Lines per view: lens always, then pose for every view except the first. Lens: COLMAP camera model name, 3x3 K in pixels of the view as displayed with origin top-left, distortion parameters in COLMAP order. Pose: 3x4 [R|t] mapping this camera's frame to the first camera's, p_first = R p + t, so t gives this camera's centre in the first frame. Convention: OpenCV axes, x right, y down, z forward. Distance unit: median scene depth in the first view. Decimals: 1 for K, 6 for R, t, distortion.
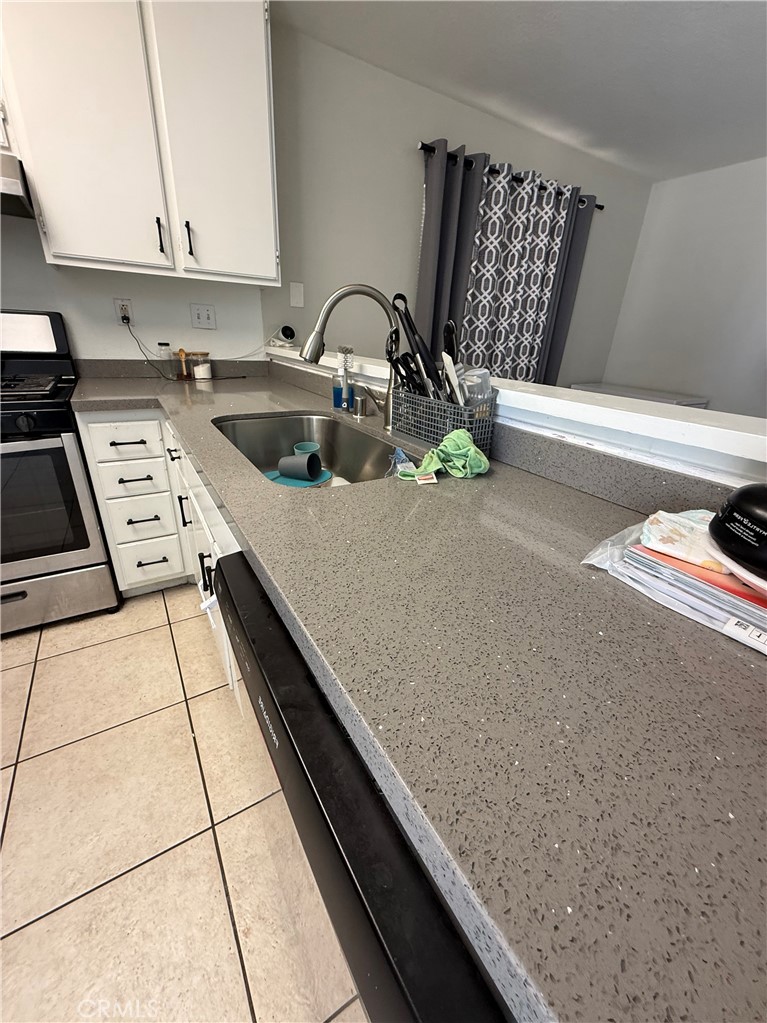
lens RADIAL K [[408.7, 0, 385.1], [0, 408.7, 509.9], [0, 0, 1]] dist [-0.002508, 0.002172]
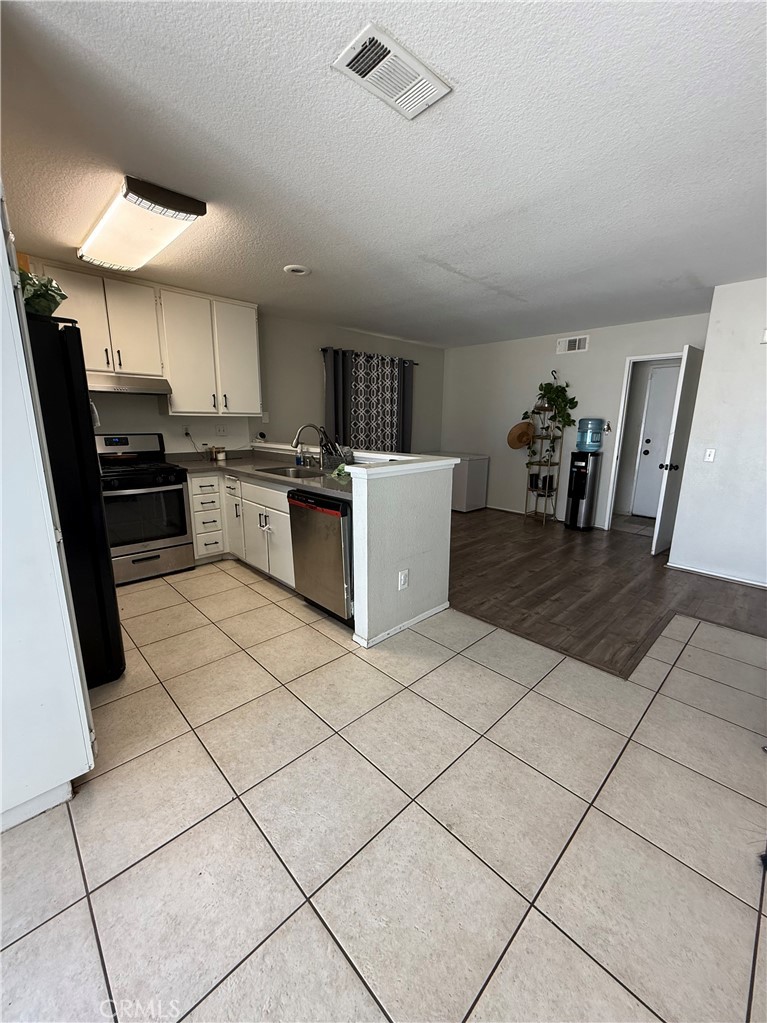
lens RADIAL K [[408.7, 0, 382.1], [0, 408.7, 510.3], [0, 0, 1]] dist [-0.002508, 0.002172]
pose [[0.978036, -0.085304, 0.190183, -0.103637], [0.119558, 0.976990, -0.176627, 0.464643], [-0.170740, 0.195485, 0.965730, -1.286296]]
